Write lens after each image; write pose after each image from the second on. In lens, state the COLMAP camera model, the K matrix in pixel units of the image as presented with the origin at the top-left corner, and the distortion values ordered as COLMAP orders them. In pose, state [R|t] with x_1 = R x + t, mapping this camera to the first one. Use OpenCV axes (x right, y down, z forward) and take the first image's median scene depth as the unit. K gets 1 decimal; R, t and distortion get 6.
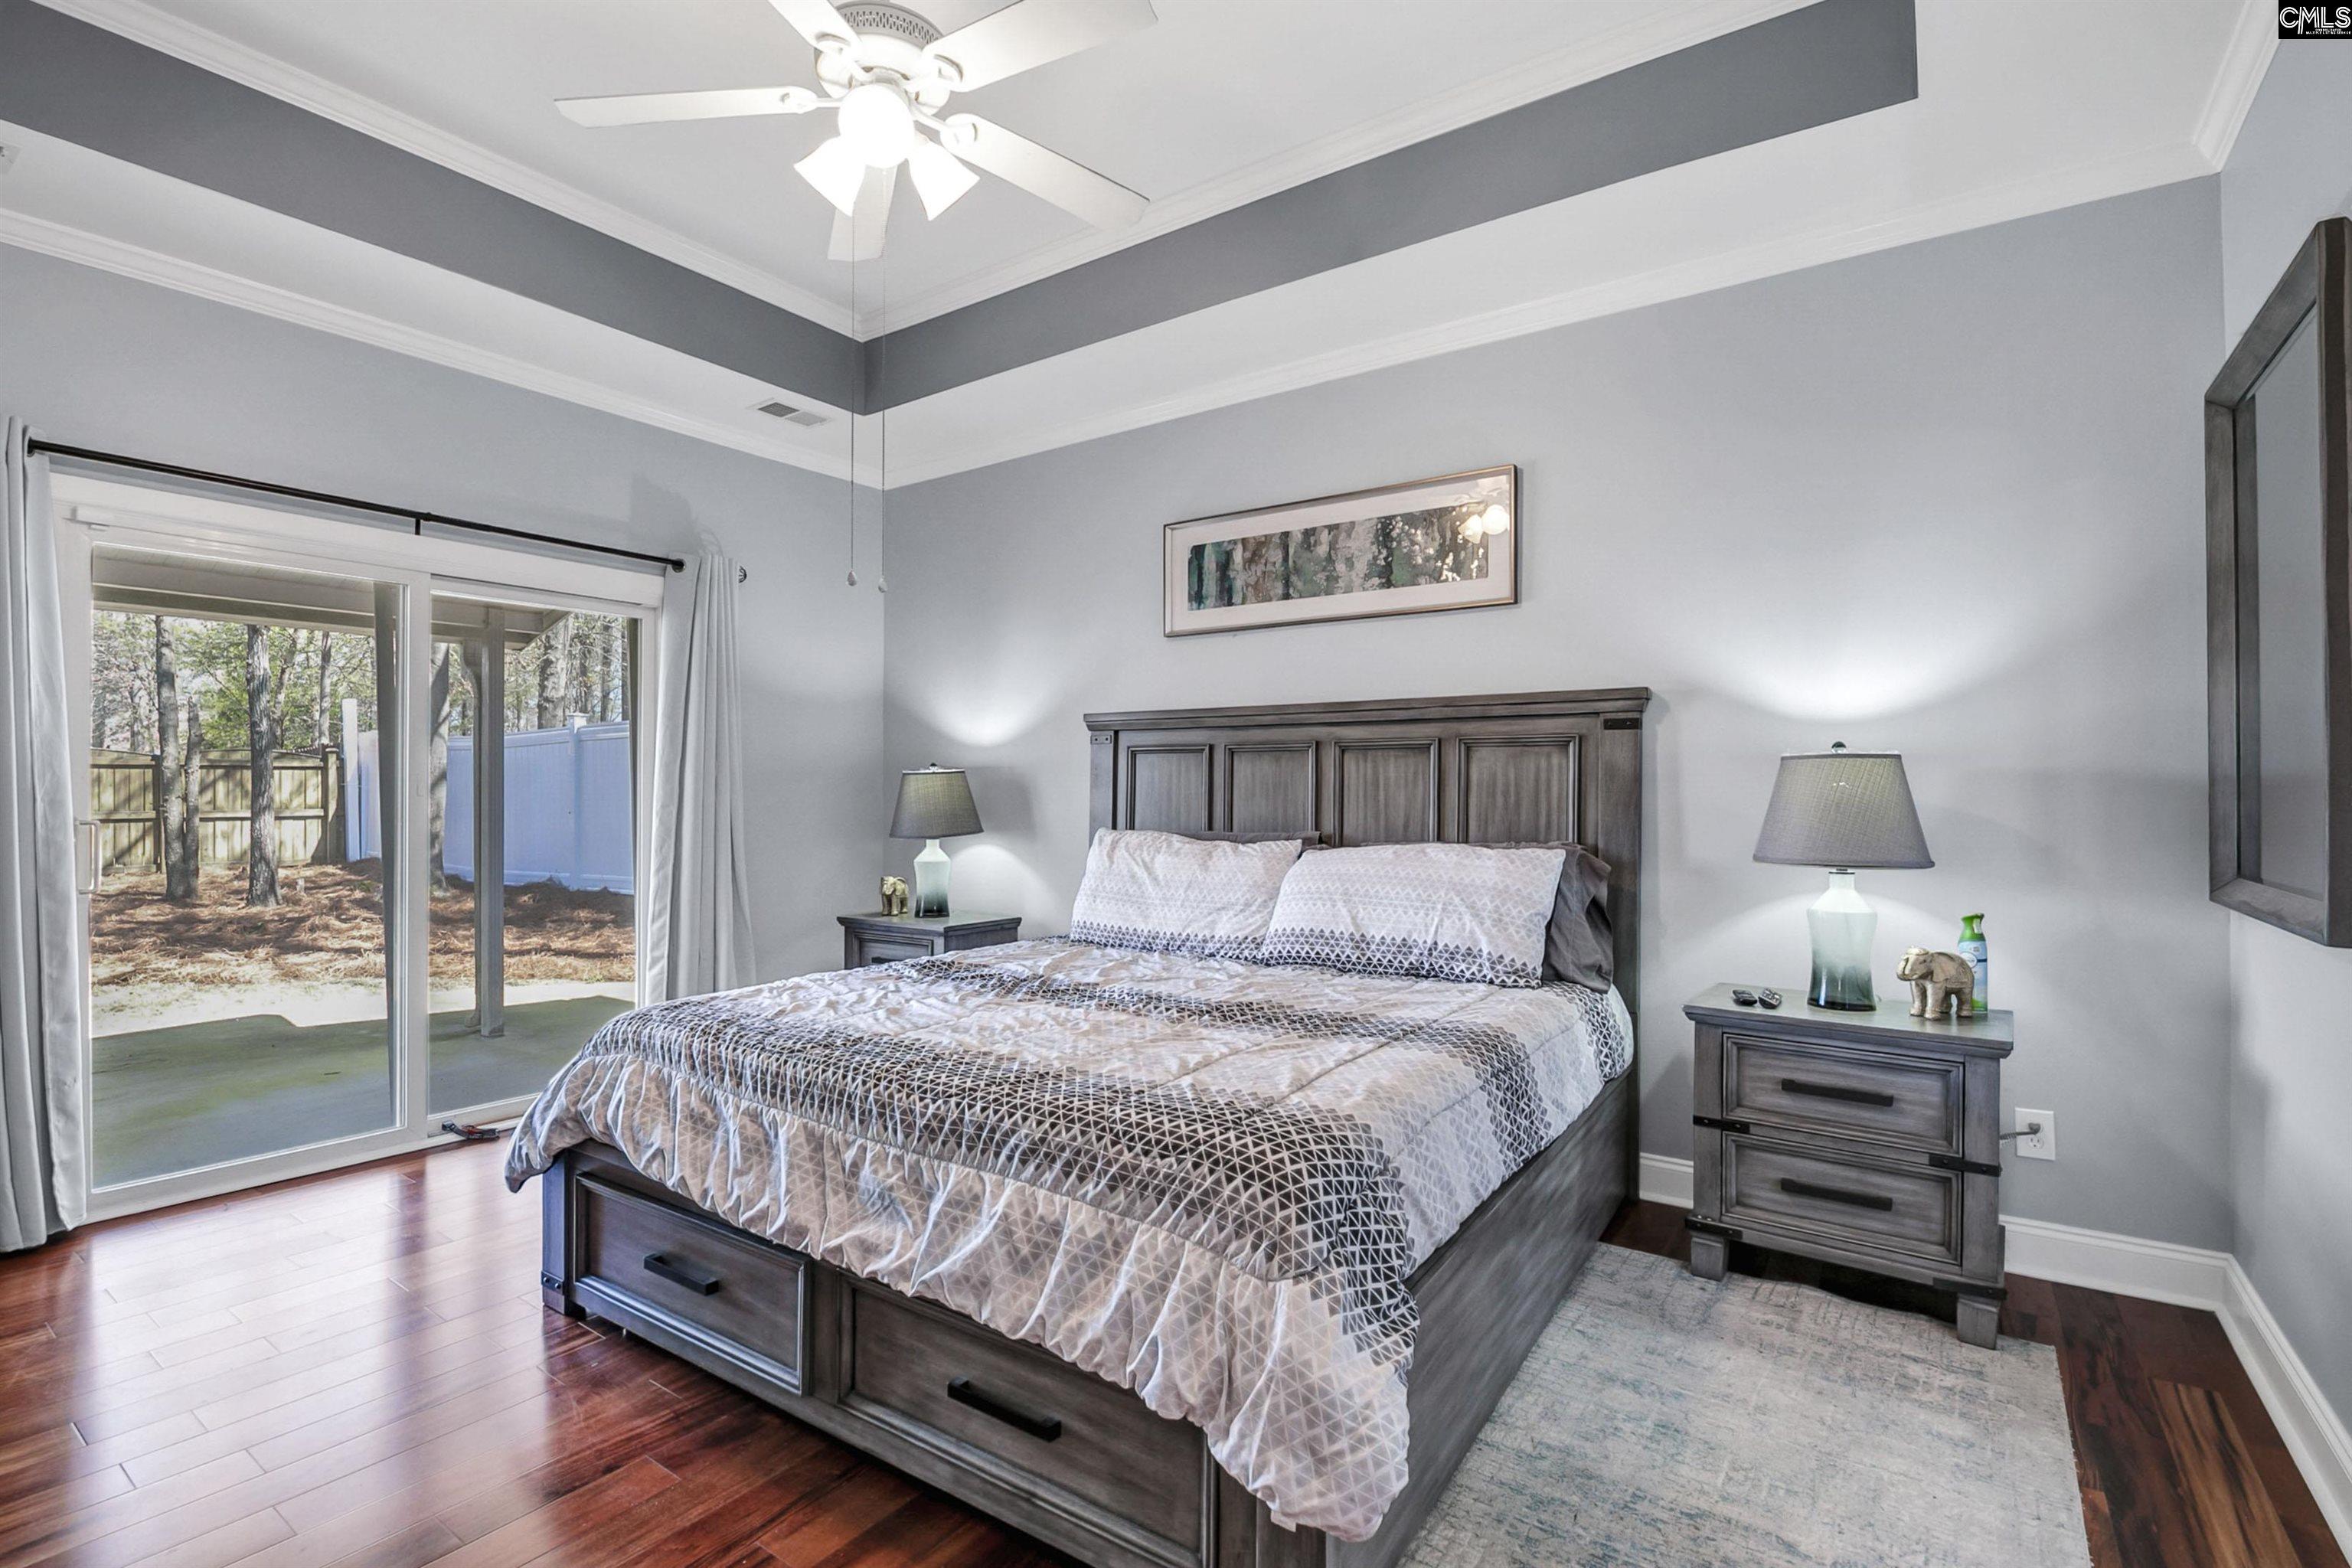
lens RADIAL K [[1060.5, 0, 1230.8], [0, 1060.5, 813.6], [0, 0, 1]] dist [-0.007545, -0.007630]
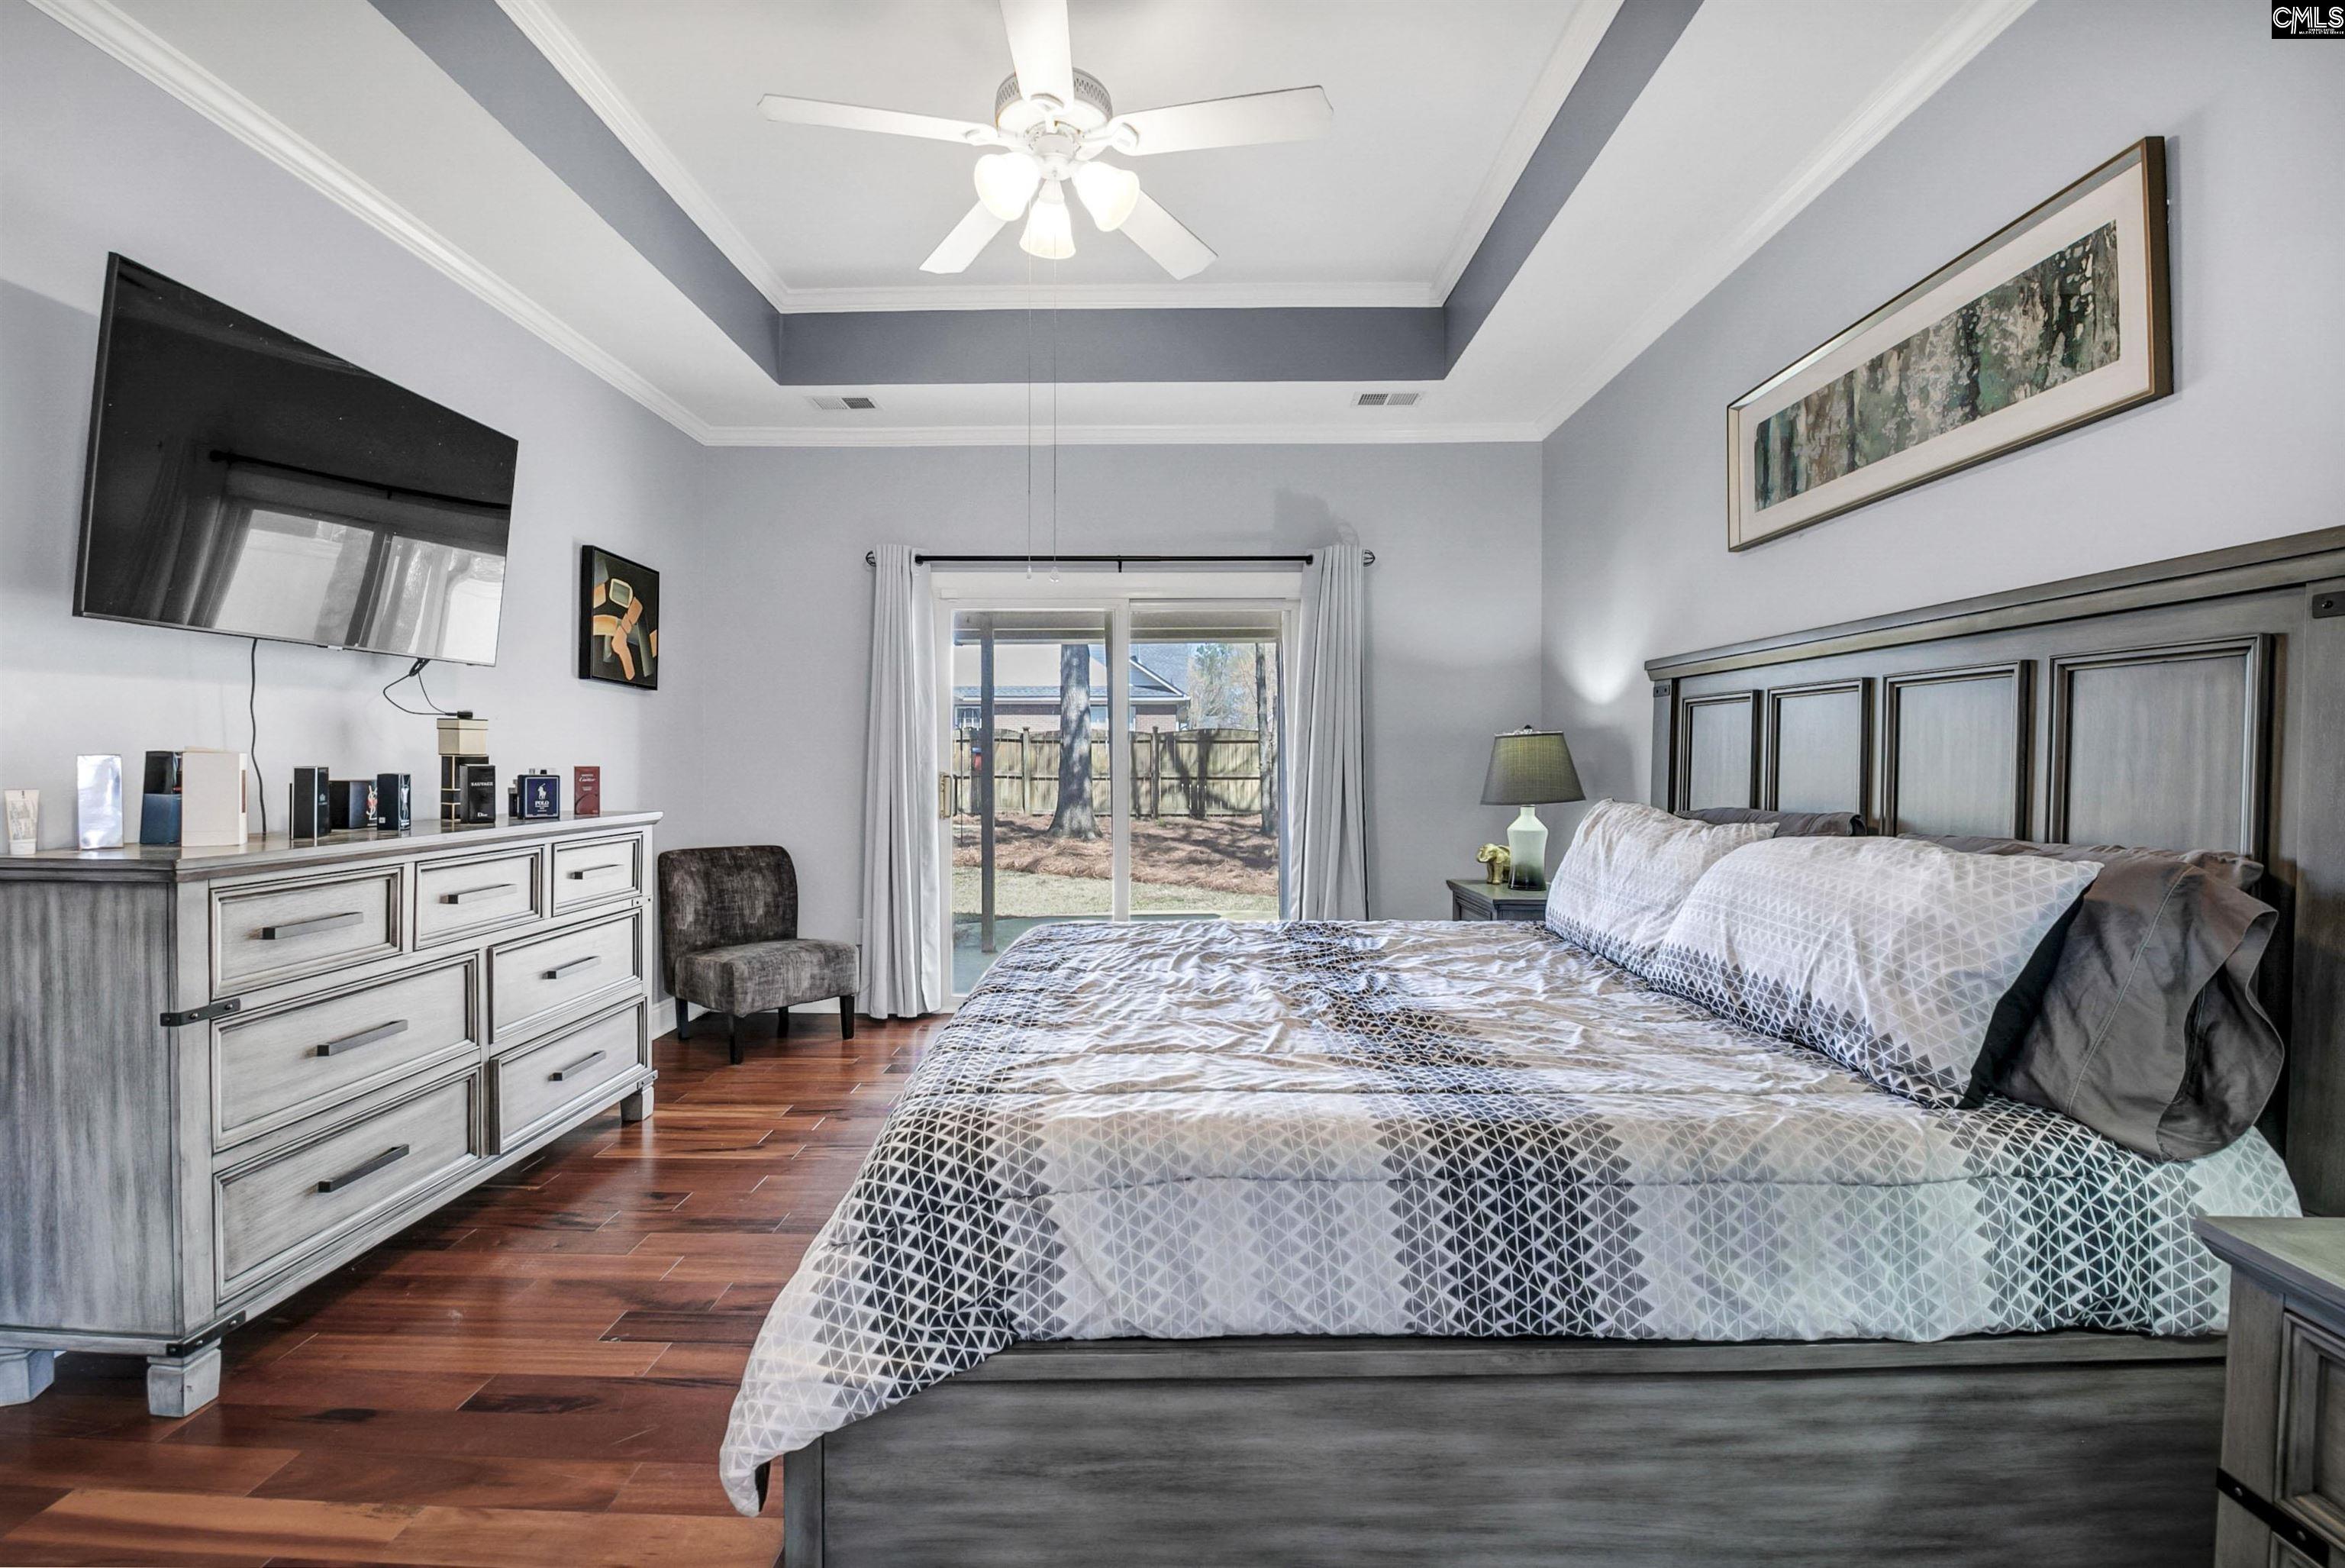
lens RADIAL K [[1057.3, 0, 1165.9], [0, 1057.3, 776.5], [0, 0, 1]] dist [-0.007545, -0.007630]
pose [[0.536250, 0.012266, -0.843970, 0.408903], [-0.014159, 0.999884, 0.005536, -0.003559], [0.843940, 0.008981, 0.536362, 0.281571]]
